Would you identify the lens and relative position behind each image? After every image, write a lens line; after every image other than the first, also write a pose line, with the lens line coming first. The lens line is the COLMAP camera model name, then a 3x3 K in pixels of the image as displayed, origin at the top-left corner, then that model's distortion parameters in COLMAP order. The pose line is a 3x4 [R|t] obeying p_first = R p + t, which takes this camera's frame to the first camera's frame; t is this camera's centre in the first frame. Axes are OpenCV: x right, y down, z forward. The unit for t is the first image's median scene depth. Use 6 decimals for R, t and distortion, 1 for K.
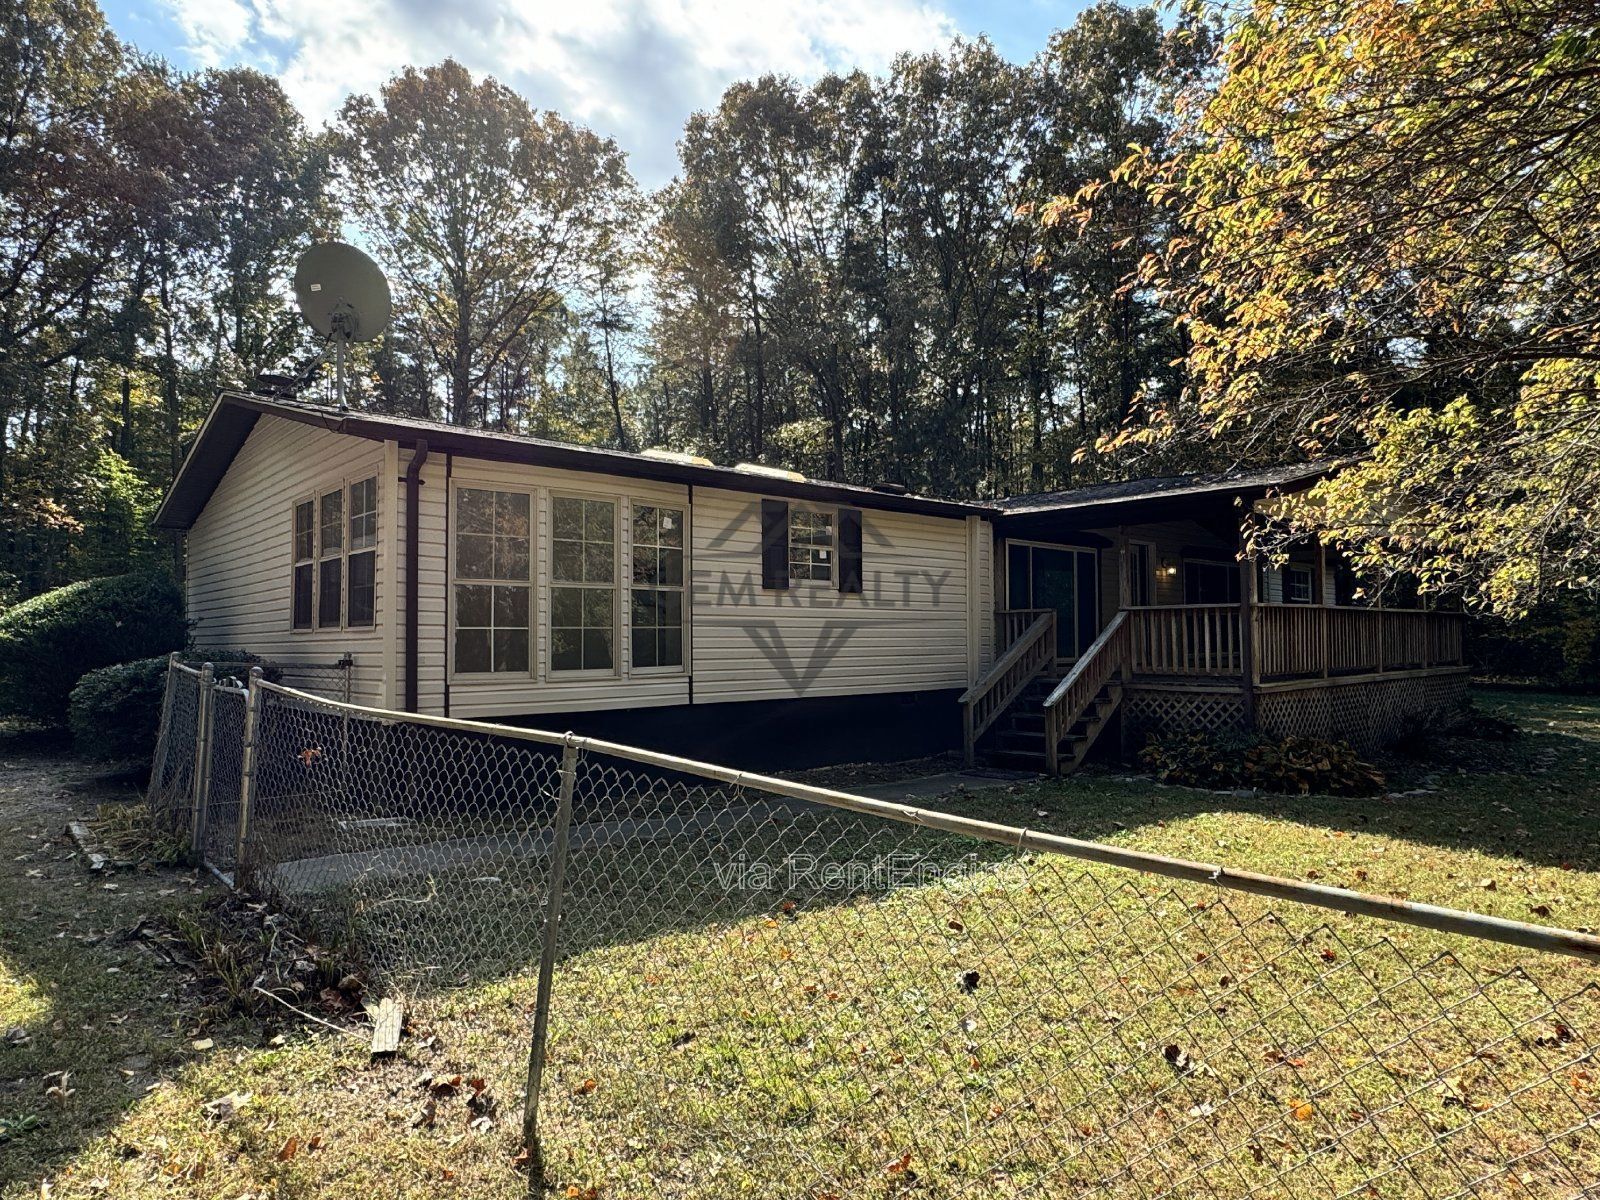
lens RADIAL K [[952.6, 0, 794.9], [0, 952.6, 602.1], [0, 0, 1]] dist [-0.006512, 0.003425]
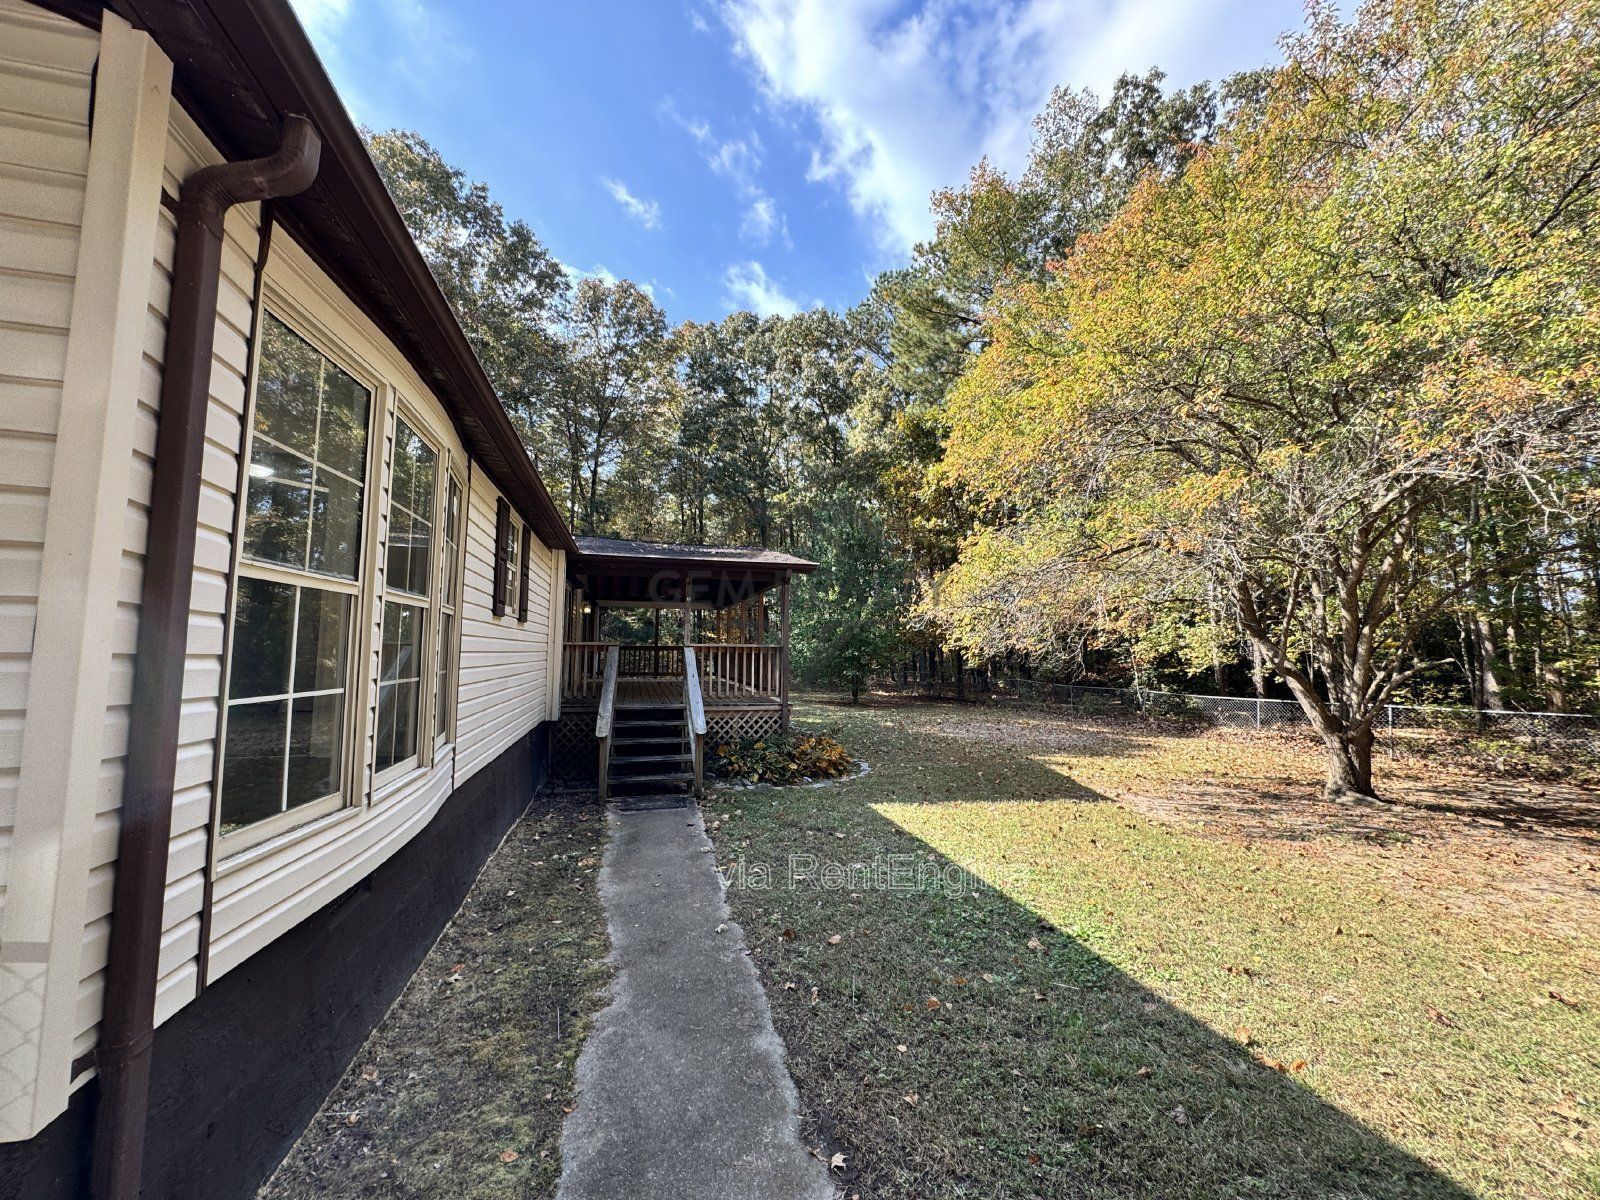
lens RADIAL K [[631.3, 0, 803.7], [0, 631.3, 591.7], [0, 0, 1]] dist [-0.004103, 0.000836]
pose [[0.460635, 0.097720, 0.882194, -0.348810], [-0.053072, 0.995175, -0.082524, -0.002412], [-0.886002, -0.008806, 0.463598, 0.535635]]
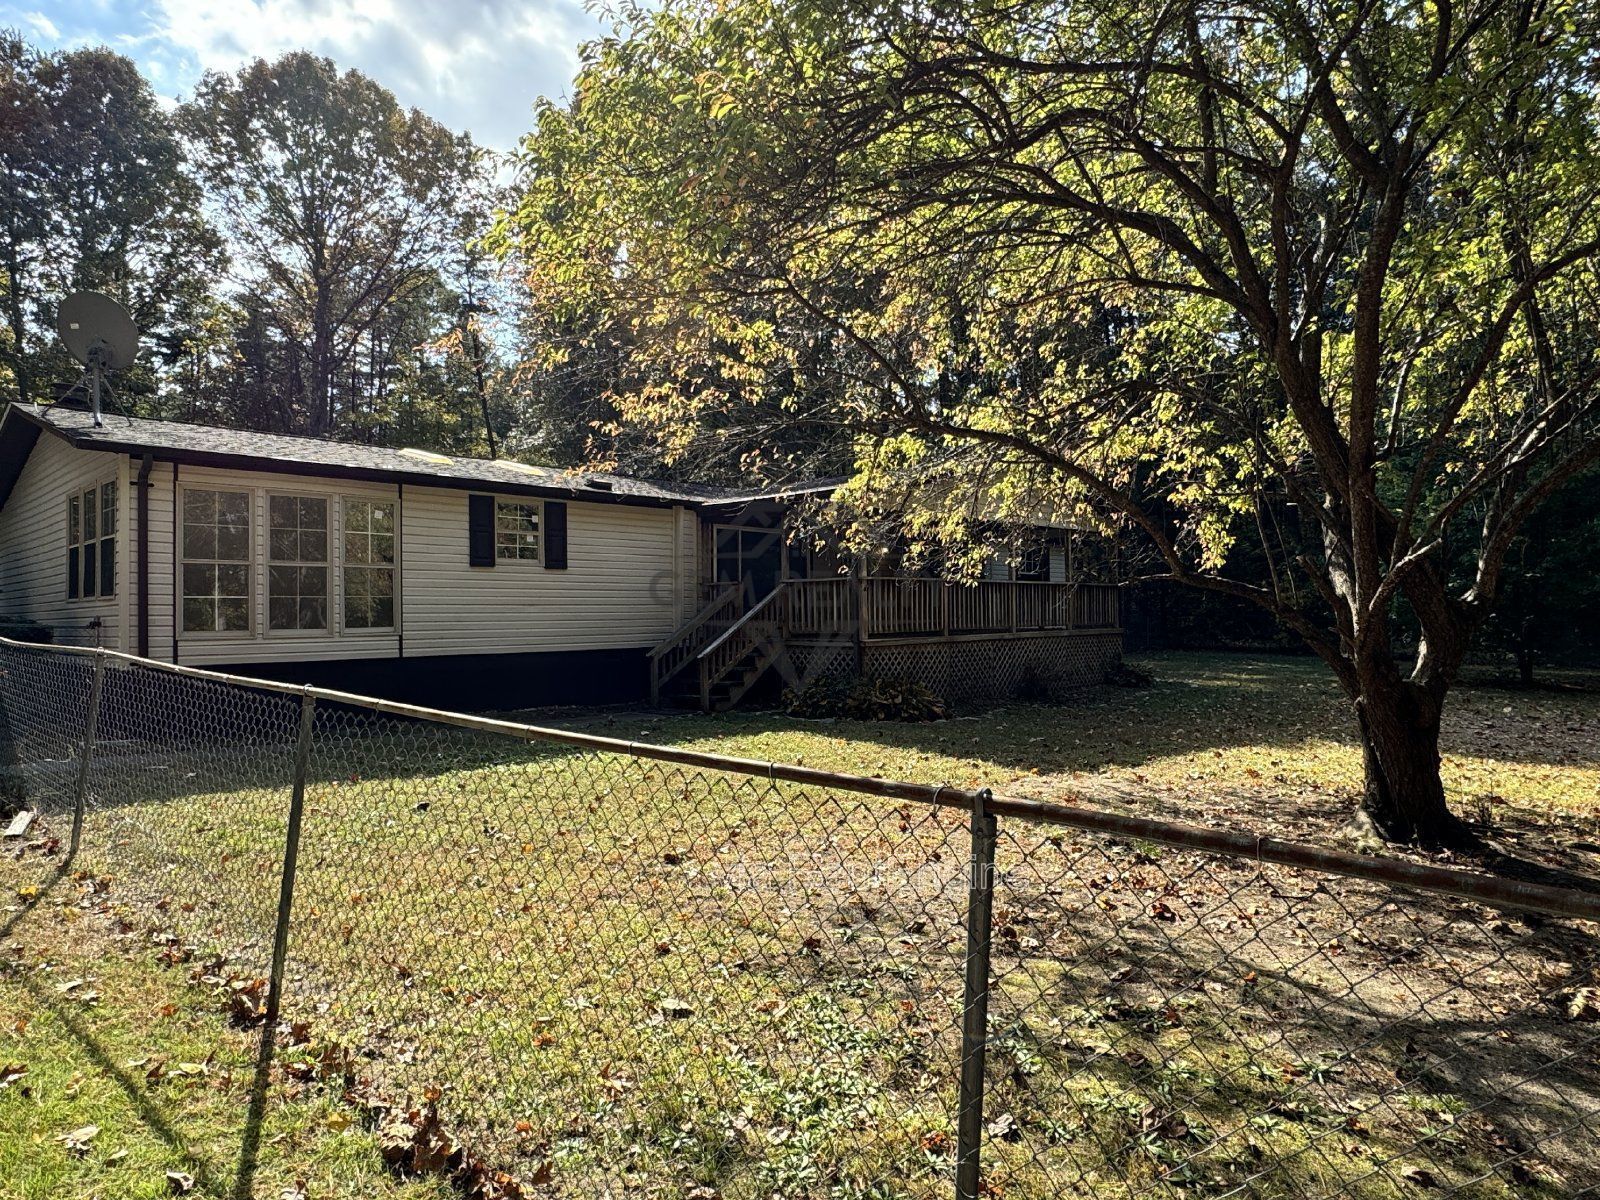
lens RADIAL K [[952.6, 0, 796.4], [0, 952.6, 594.8], [0, 0, 1]] dist [-0.006512, 0.003425]
pose [[0.996404, -0.002297, 0.084700, 0.280012], [0.000686, 0.999818, 0.019042, 0.000170], [-0.084728, -0.018915, 0.996225, -0.278945]]
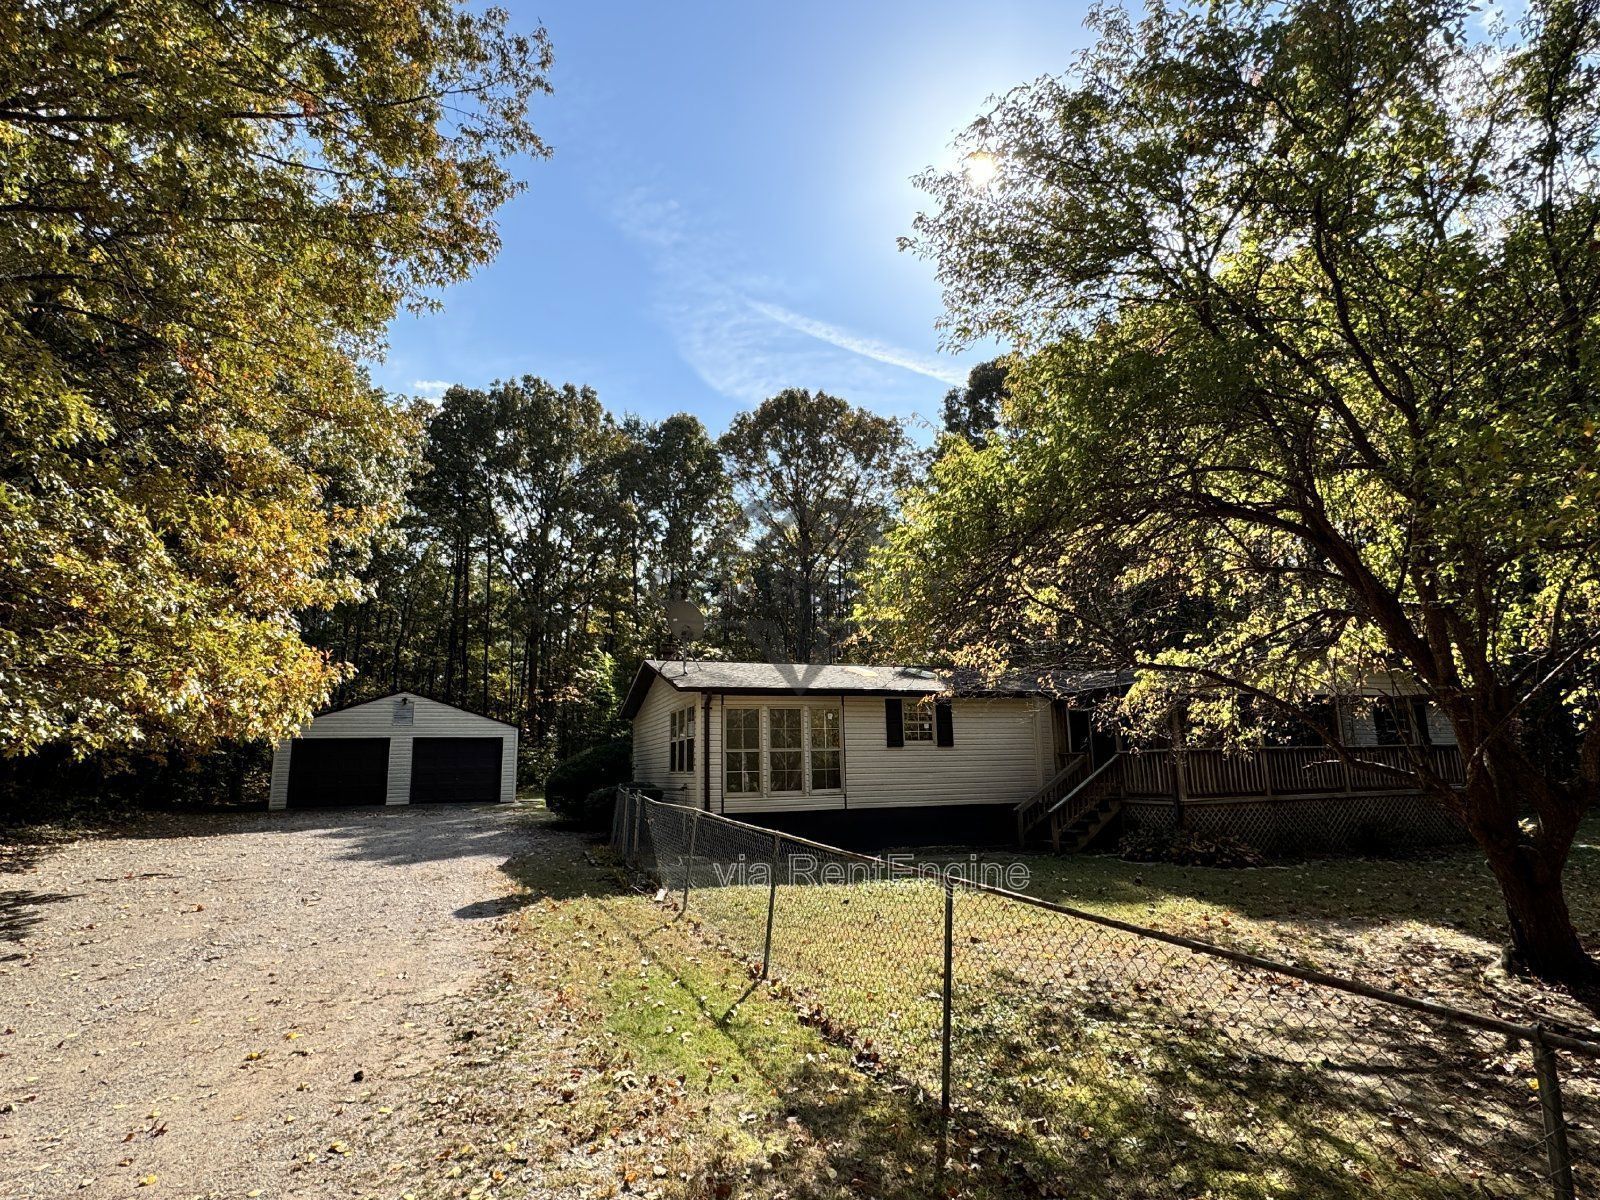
lens RADIAL K [[824.2, 0, 801.6], [0, 824.2, 597.8], [0, 0, 1]] dist [-0.002127, 0.000467]
pose [[0.923707, -0.086994, -0.373090, 0.432102], [0.026714, 0.986132, -0.163799, -0.041516], [0.382166, 0.141336, 0.913221, -0.584229]]
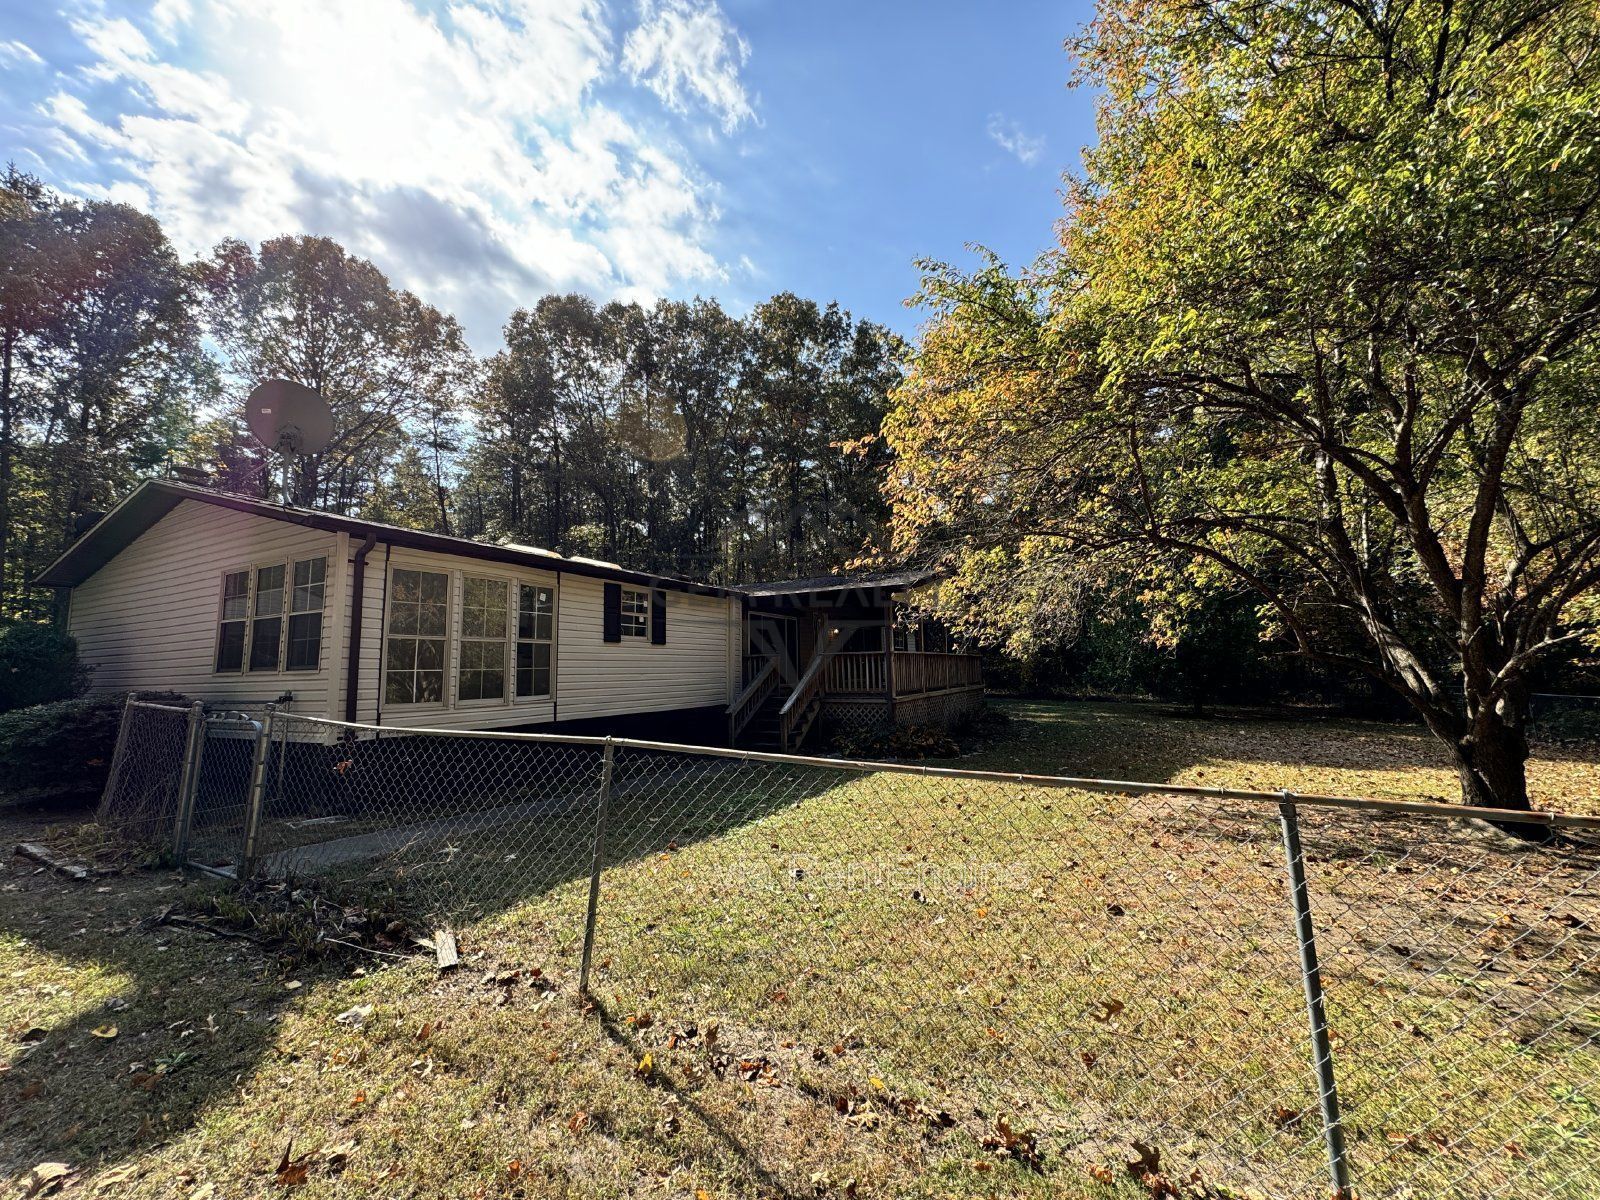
lens RADIAL K [[631.3, 0, 797.8], [0, 631.3, 597.3], [0, 0, 1]] dist [-0.004103, 0.000836]
pose [[0.936837, 0.028942, 0.348567, -0.093394], [-0.000915, 0.996770, -0.080305, -0.004071], [-0.349765, 0.074914, 0.933837, -0.042379]]
